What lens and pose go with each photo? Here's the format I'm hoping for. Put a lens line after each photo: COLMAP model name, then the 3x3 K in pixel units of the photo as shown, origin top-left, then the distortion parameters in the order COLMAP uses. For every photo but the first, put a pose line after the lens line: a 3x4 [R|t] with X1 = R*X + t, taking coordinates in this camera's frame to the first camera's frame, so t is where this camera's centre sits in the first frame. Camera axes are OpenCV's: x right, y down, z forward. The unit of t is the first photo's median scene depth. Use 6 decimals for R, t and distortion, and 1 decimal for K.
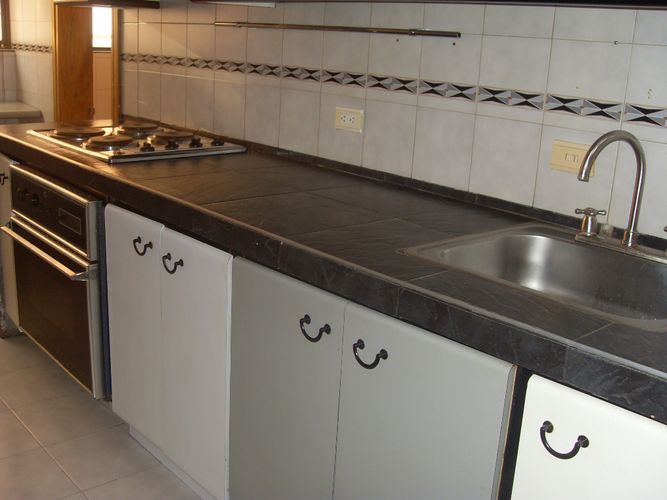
lens RADIAL K [[745.1, 0, 333.5], [0, 745.1, 250.0], [0, 0, 1]] dist [-0.189832, 0.187786]
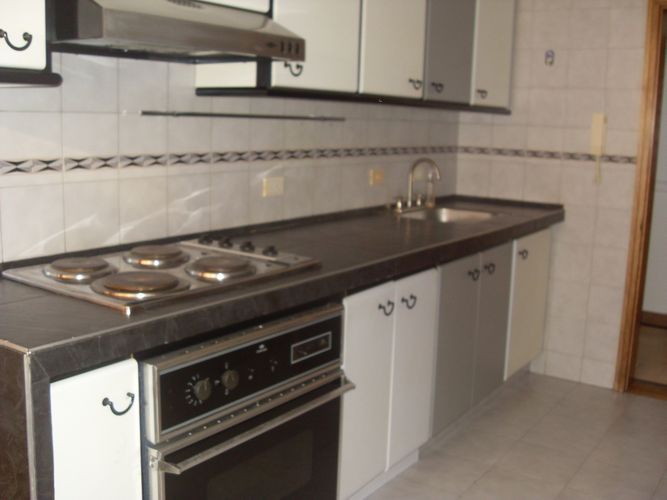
lens RADIAL K [[745.1, 0, 333.5], [0, 745.1, 250.0], [0, 0, 1]] dist [-0.189832, 0.187786]
pose [[-0.219971, -0.224561, 0.949308, -1.088328], [0.232215, 0.933115, 0.274539, -0.353188], [-0.947464, 0.280834, -0.153112, 0.991727]]
